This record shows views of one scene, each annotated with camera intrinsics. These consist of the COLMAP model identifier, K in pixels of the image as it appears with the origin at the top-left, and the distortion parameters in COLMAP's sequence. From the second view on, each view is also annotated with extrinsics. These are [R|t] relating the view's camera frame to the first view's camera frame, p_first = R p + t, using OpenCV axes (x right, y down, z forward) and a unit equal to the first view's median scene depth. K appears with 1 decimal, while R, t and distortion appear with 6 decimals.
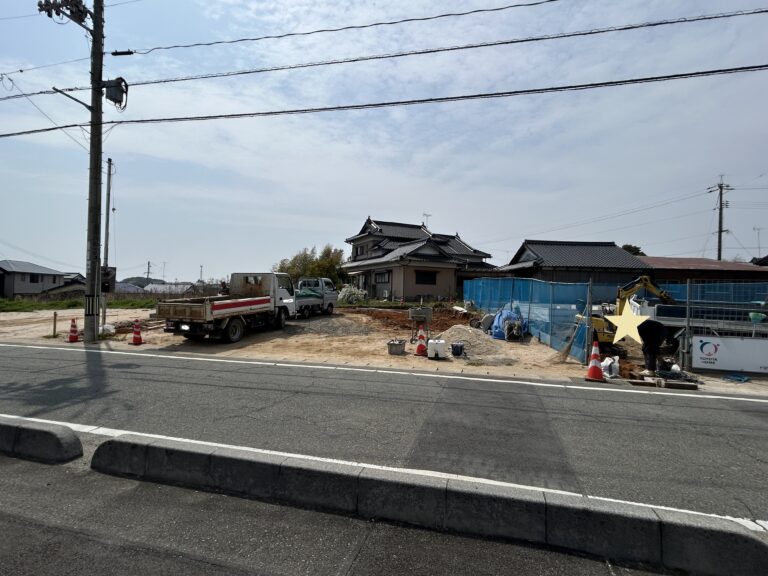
lens RADIAL K [[380.4, 0, 384.0], [0, 380.4, 288.0], [0, 0, 1]] dist [0.001483, 0.002258]
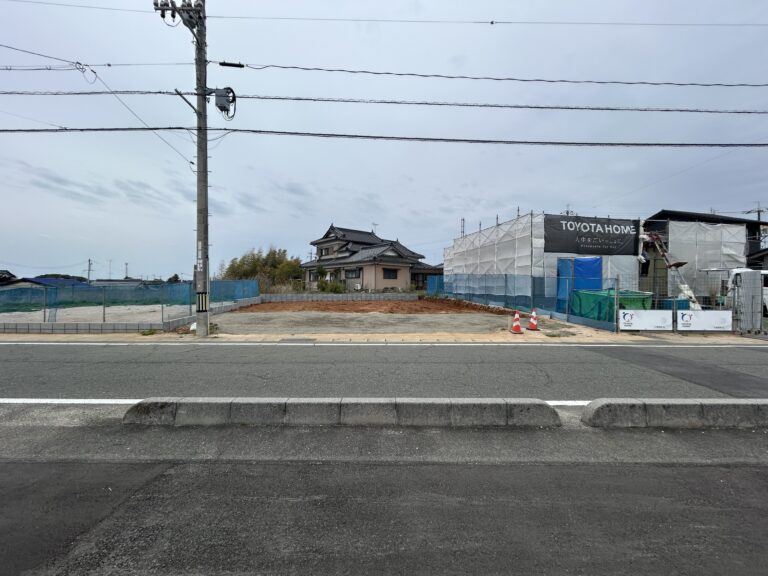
lens RADIAL K [[302.1, 0, 384.0], [0, 302.1, 288.0], [0, 0, 1]] dist [0.002975, 0.000053]
pose [[0.966369, -0.017881, 0.256537, -0.199796], [0.012534, 0.999669, 0.022463, -0.002847], [-0.256854, -0.018492, 0.966273, 0.025114]]
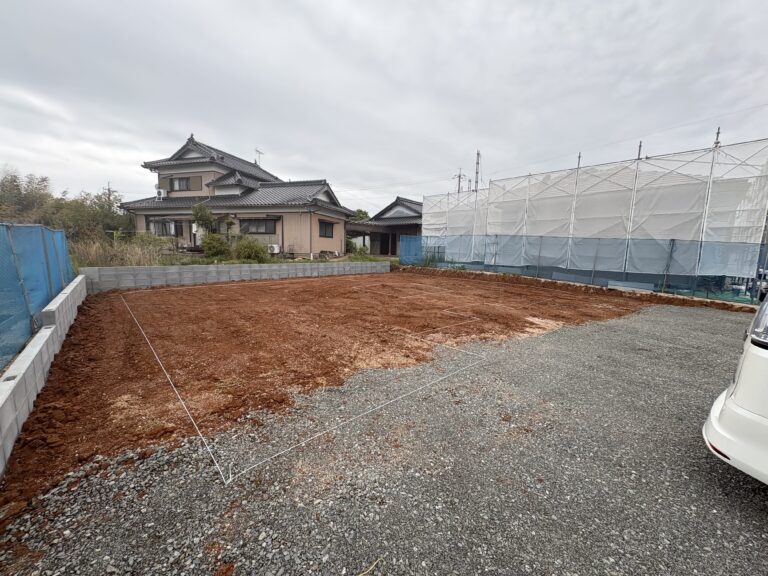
lens RADIAL K [[305.7, 0, 384.0], [0, 305.7, 288.0], [0, 0, 1]] dist [0.000948, -0.000190]
pose [[0.694475, -0.091303, 0.713700, -0.334640], [-0.020865, 0.988944, 0.146817, -0.001721], [-0.719214, -0.116852, 0.684892, 0.509283]]
